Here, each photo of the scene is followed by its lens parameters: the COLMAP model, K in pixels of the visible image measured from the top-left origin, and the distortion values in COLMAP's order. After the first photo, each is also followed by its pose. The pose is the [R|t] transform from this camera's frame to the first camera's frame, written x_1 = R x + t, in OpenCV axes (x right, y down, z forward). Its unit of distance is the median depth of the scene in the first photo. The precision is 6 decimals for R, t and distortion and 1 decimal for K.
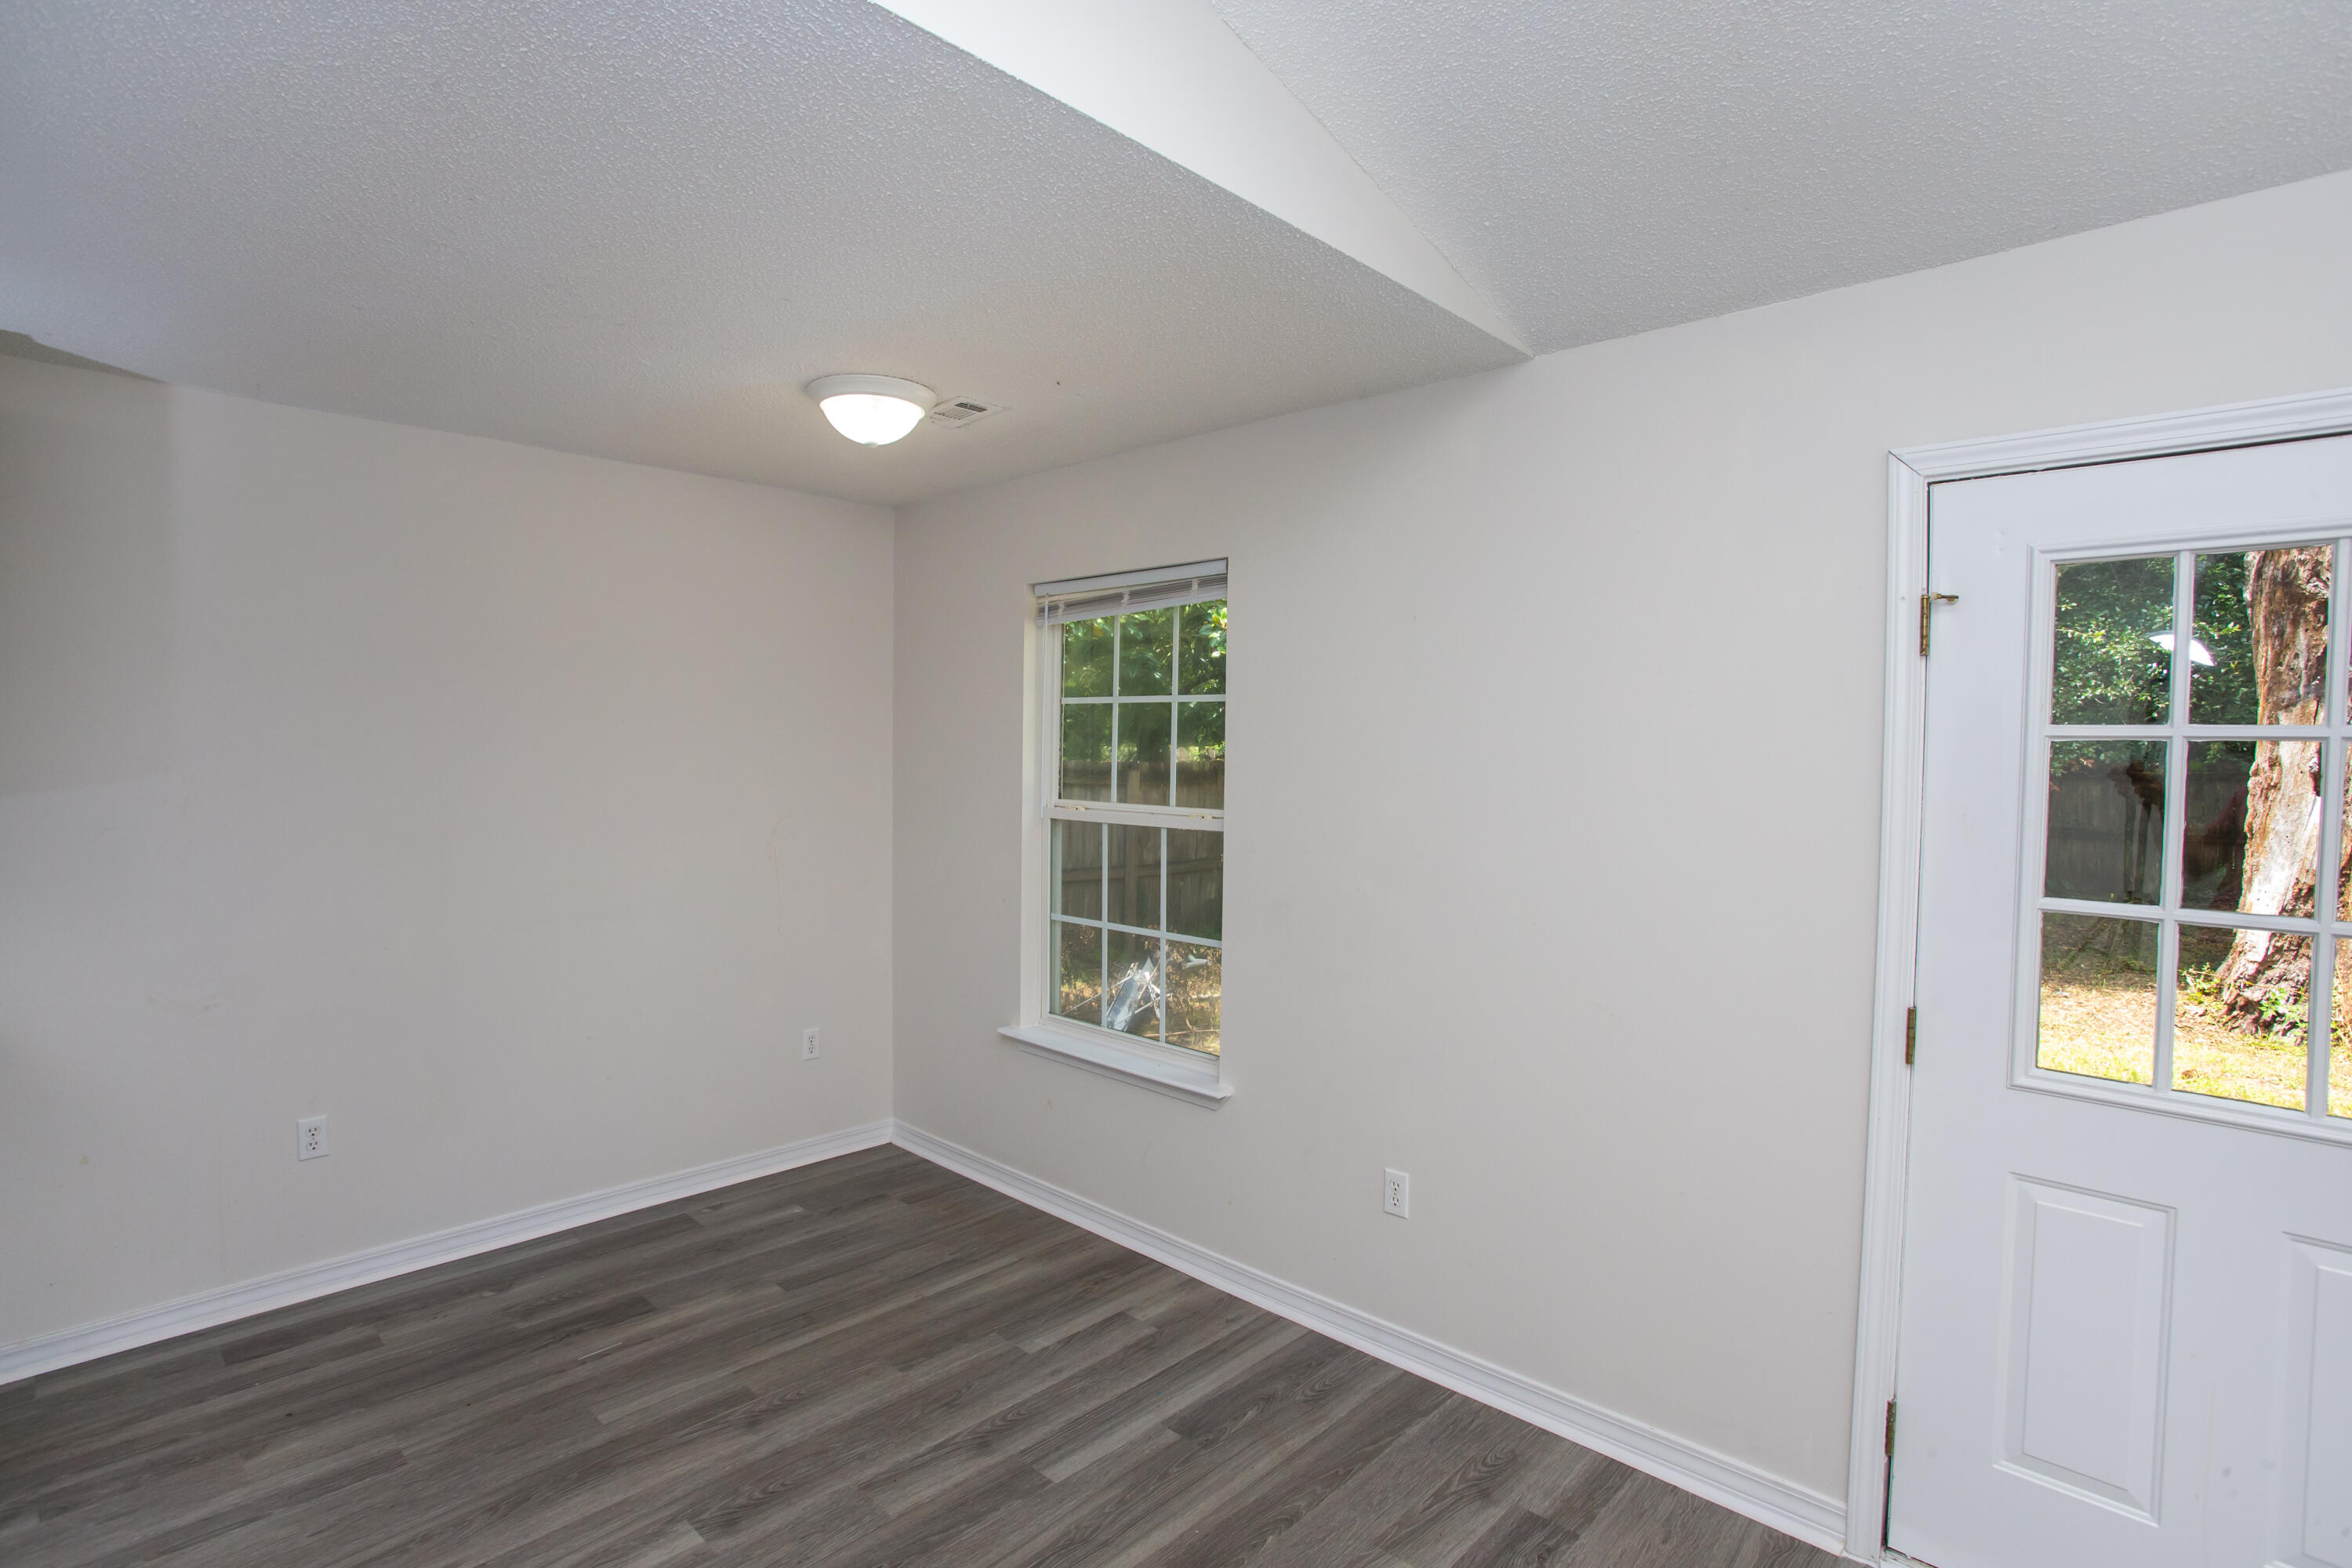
lens RADIAL K [[1142.8, 0, 1176.0], [0, 1142.8, 784.0], [0, 0, 1]] dist [-0.054238, 0.020481]
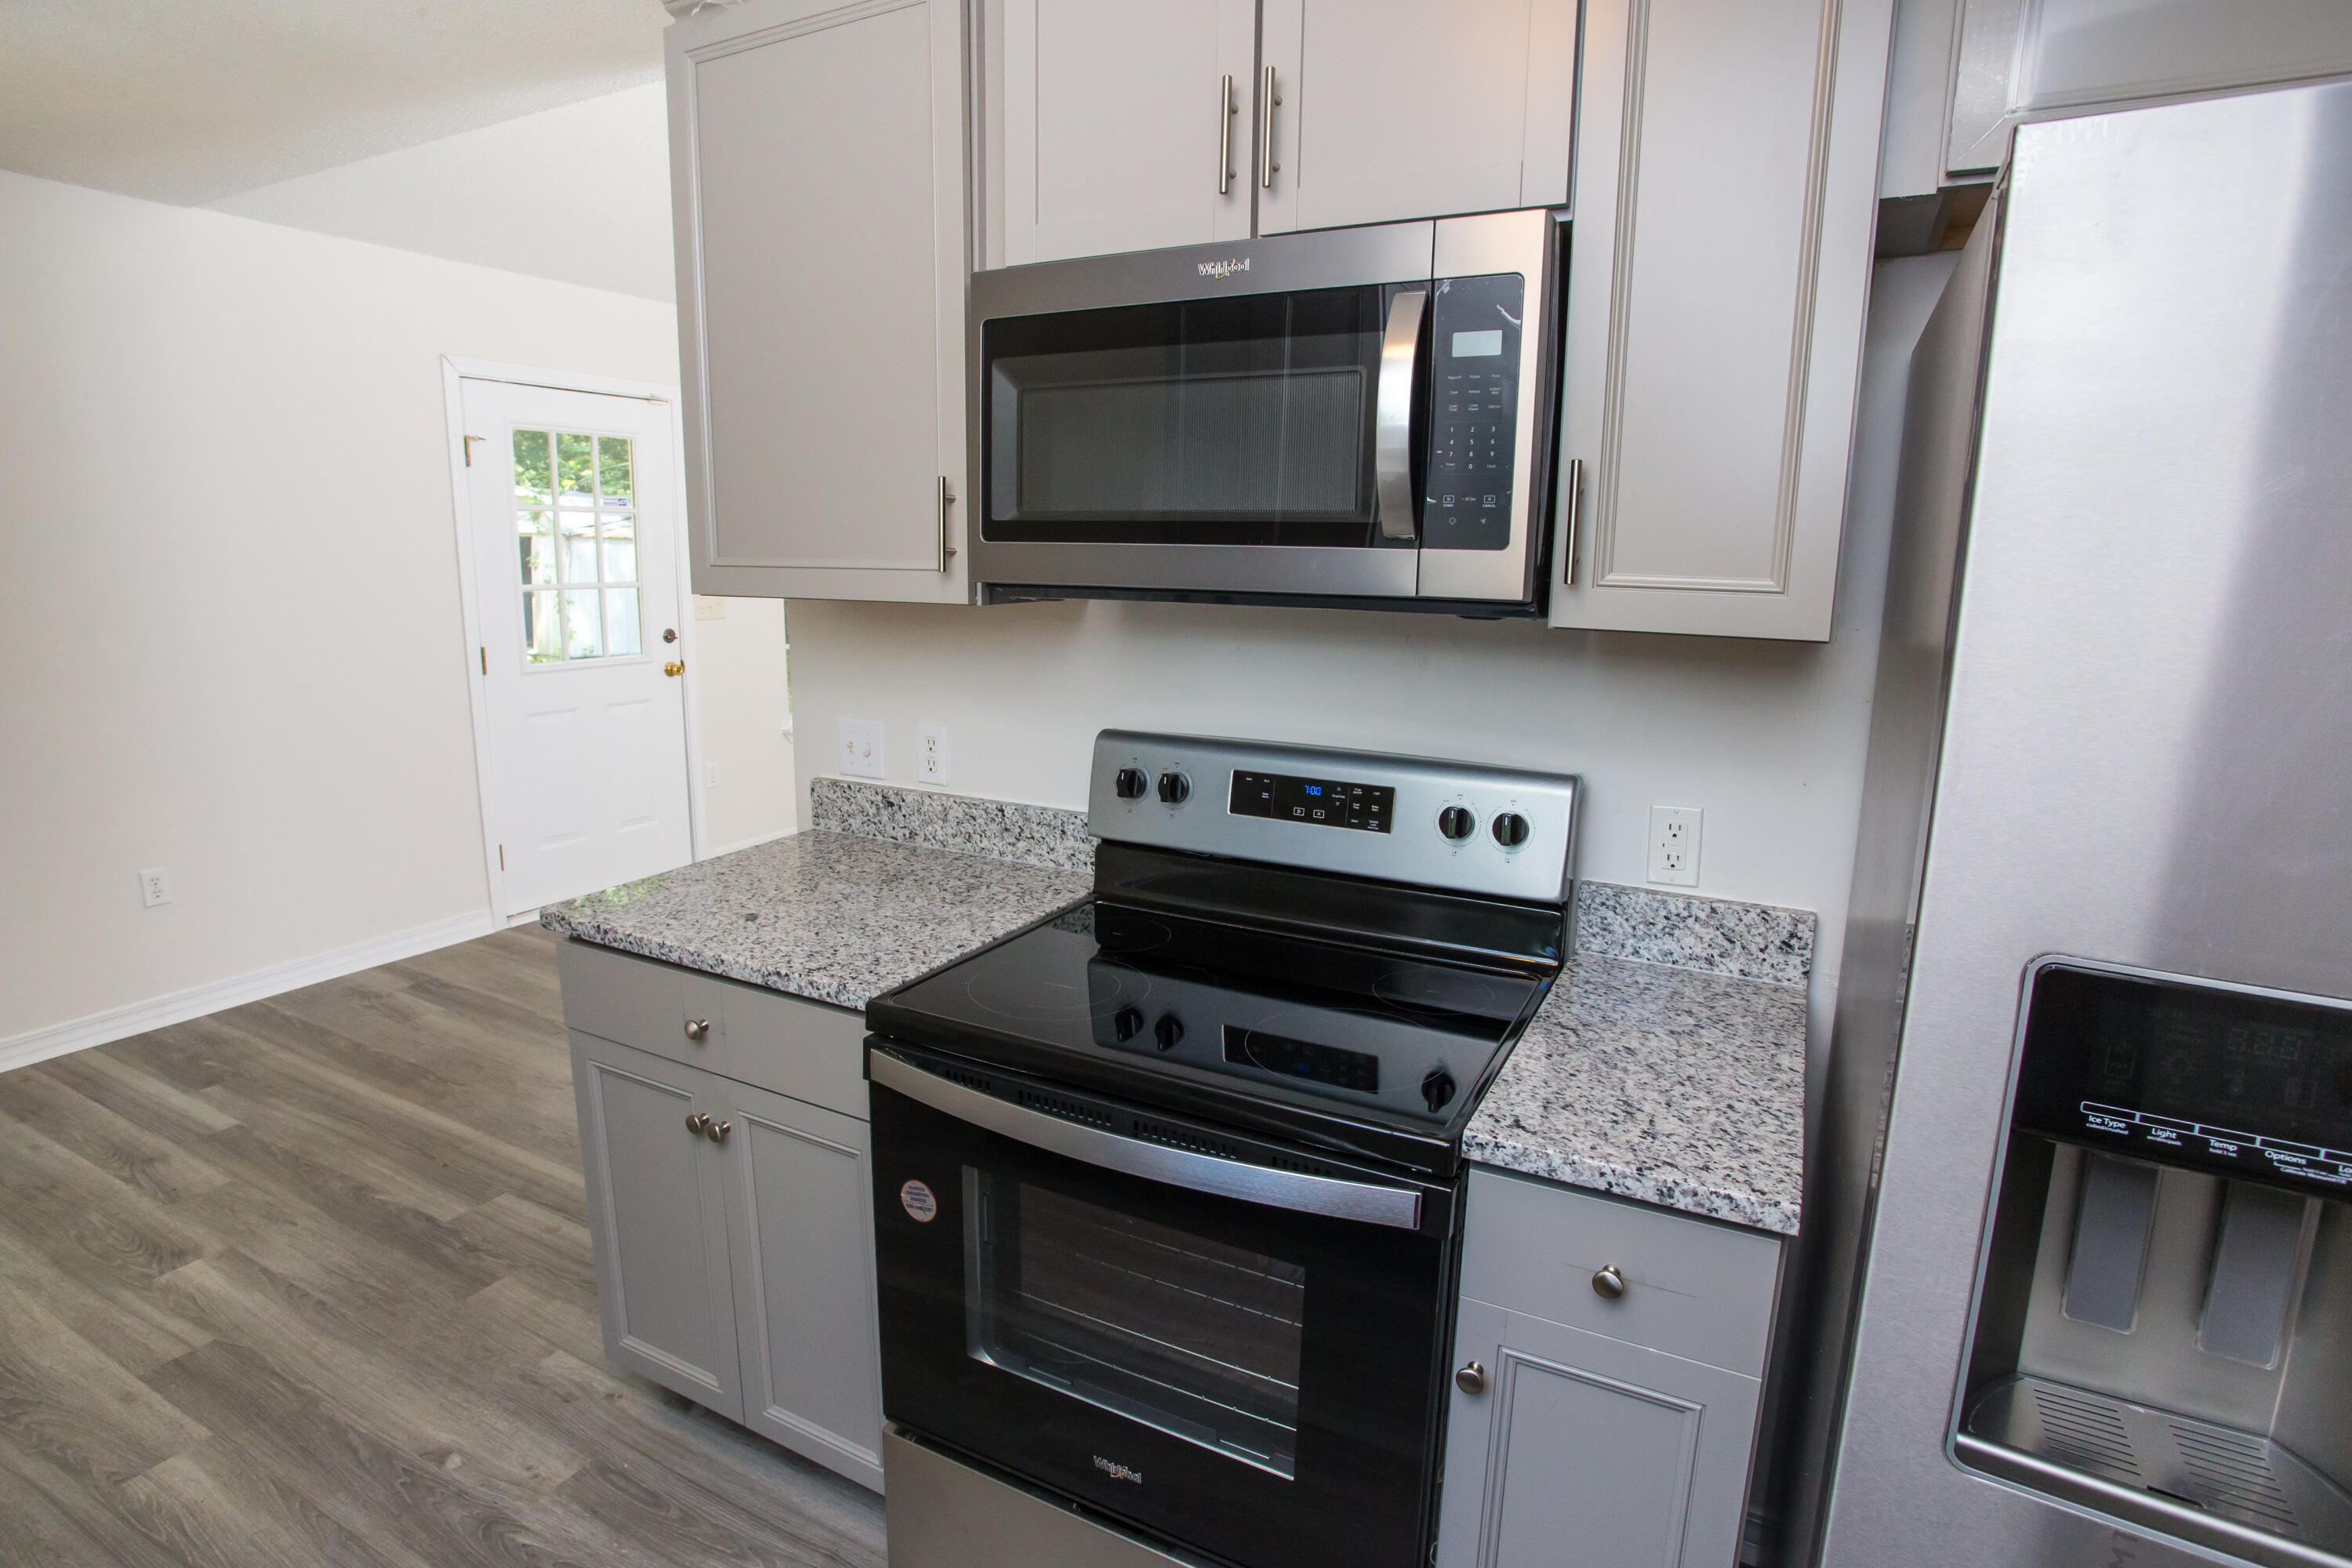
lens RADIAL K [[1233.9, 0, 1172.1], [0, 1233.9, 779.7], [0, 0, 1]] dist [-0.078377, 0.043915]
pose [[-0.255683, -0.199239, 0.946007, -1.231383], [0.018948, 0.977312, 0.210954, -0.000507], [-0.966575, 0.071862, -0.246107, 0.249476]]
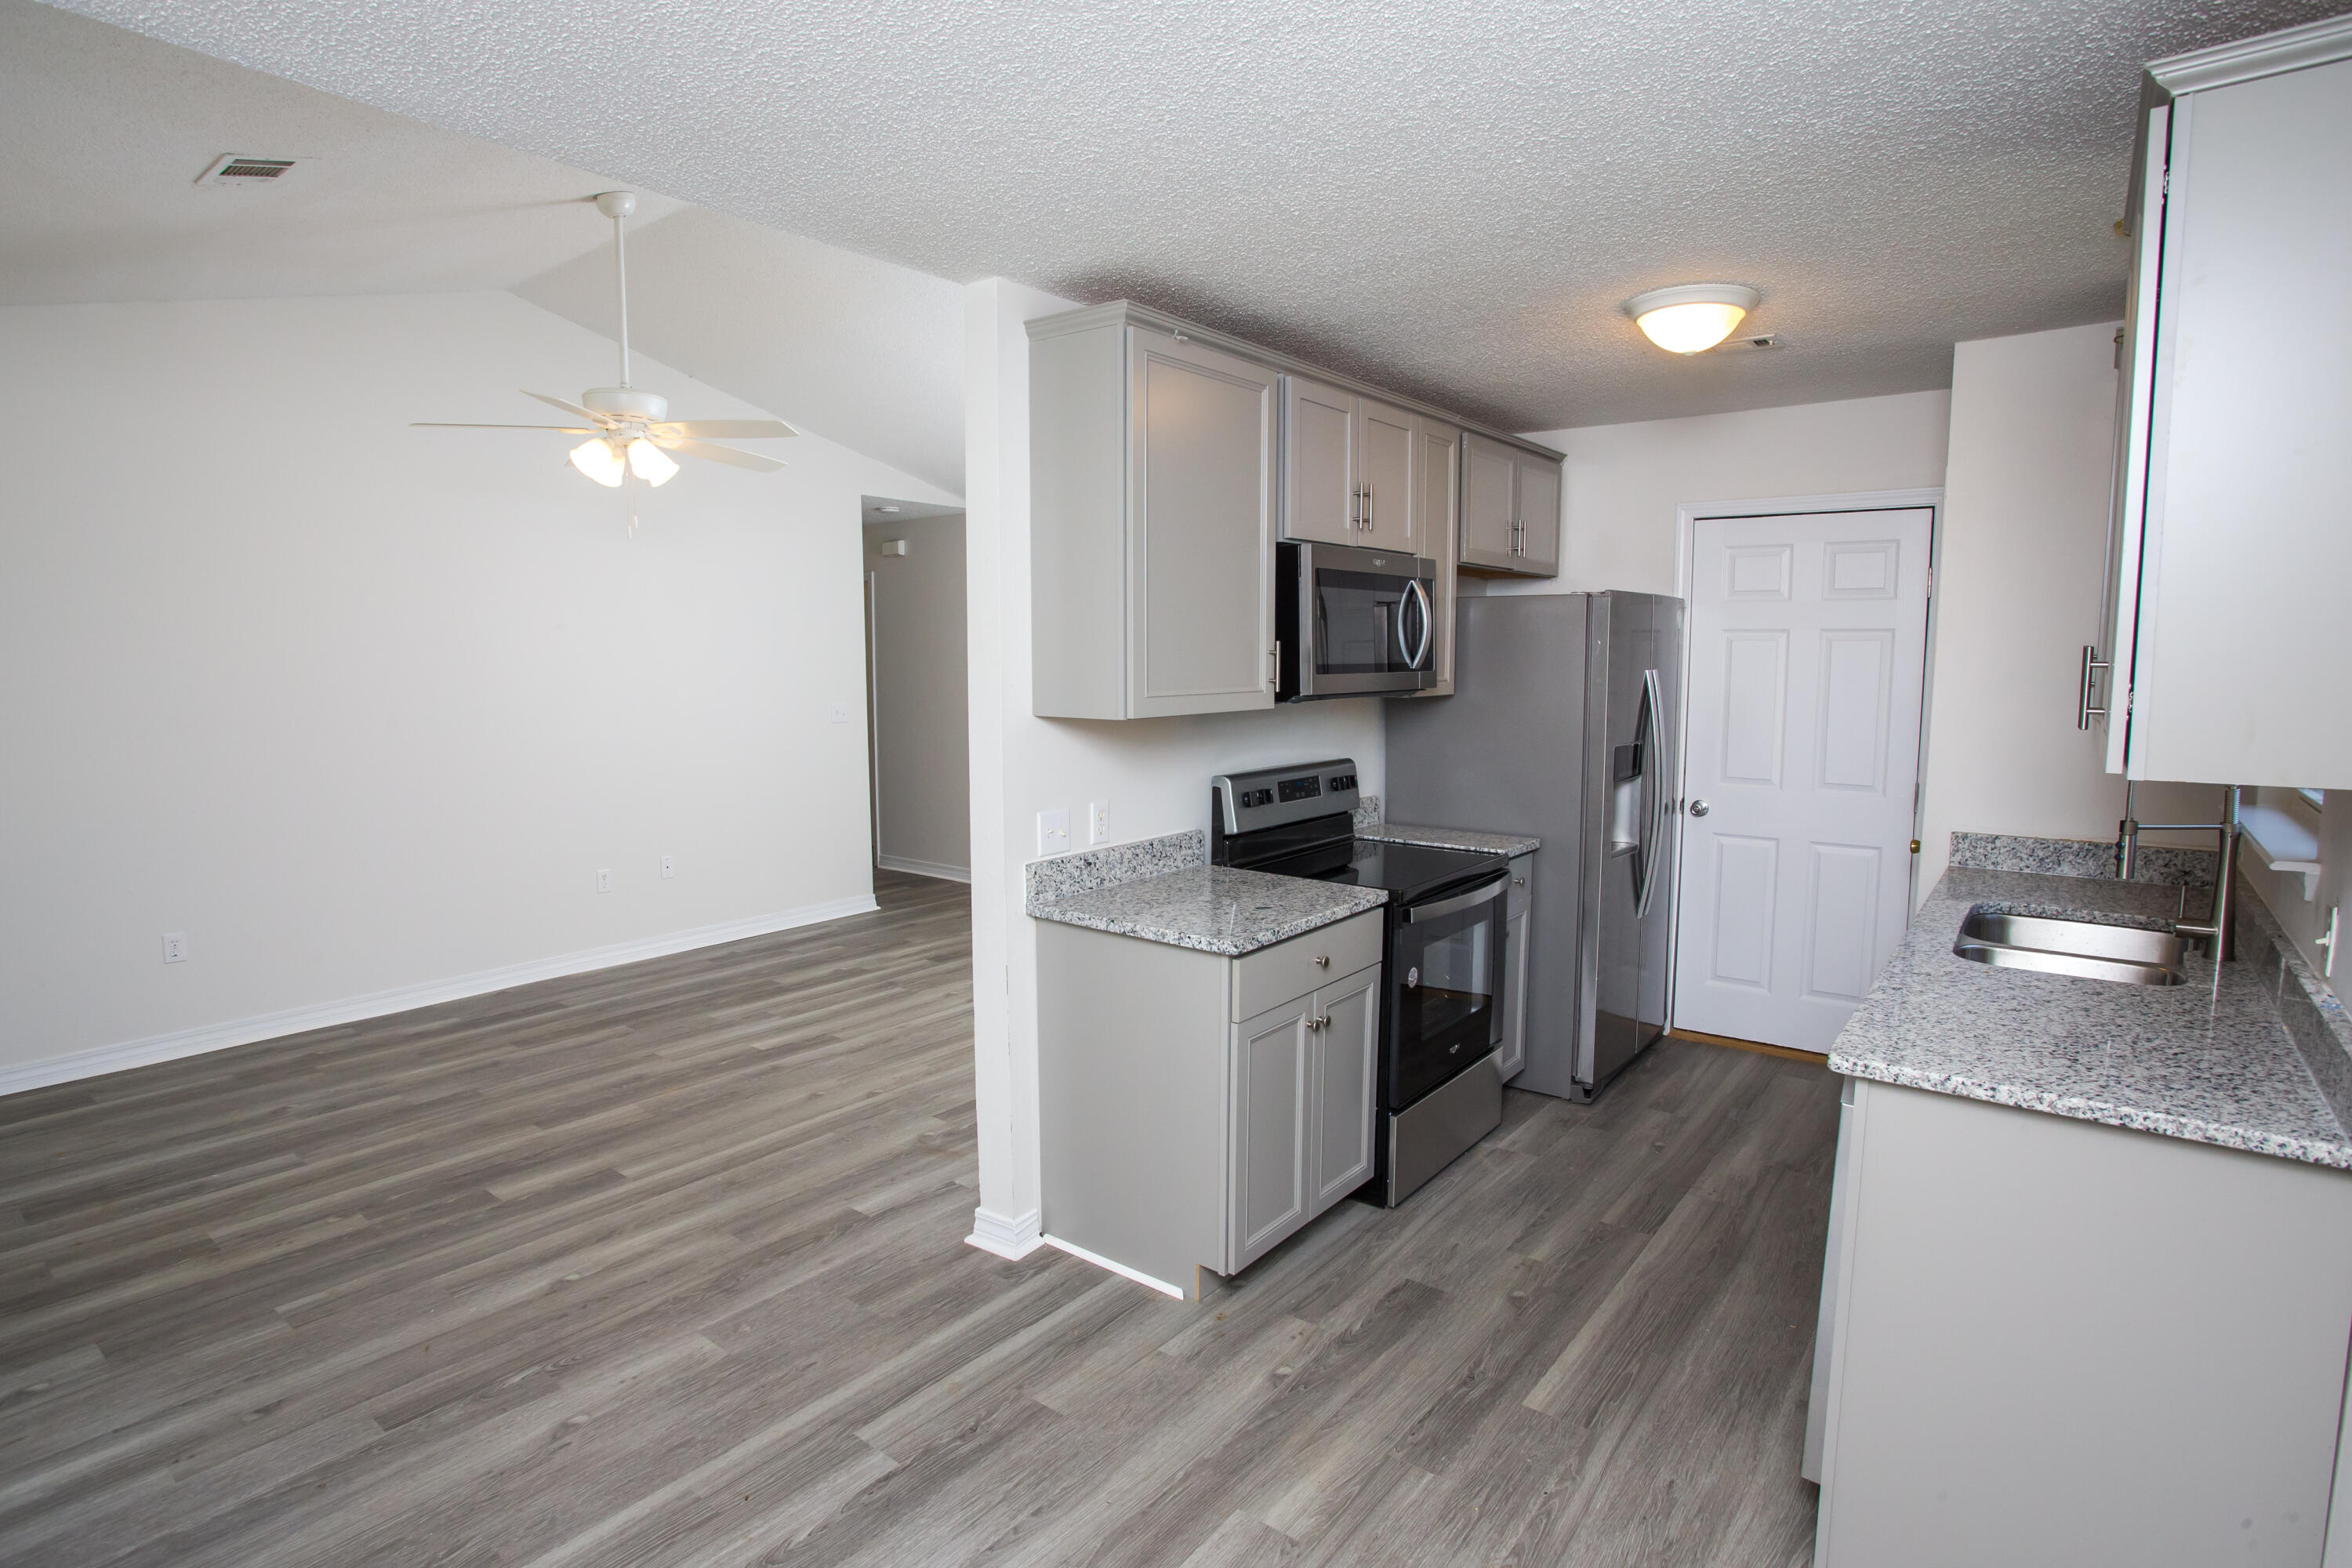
lens RADIAL K [[1201.4, 0, 1176.0], [0, 1201.4, 784.0], [0, 0, 1]] dist [-0.073737, 0.034467]
pose [[-0.995320, 0.002061, -0.096610, -0.405506], [-0.011921, 0.989516, 0.143928, -0.048768], [0.095894, 0.144406, -0.984861, 1.297018]]
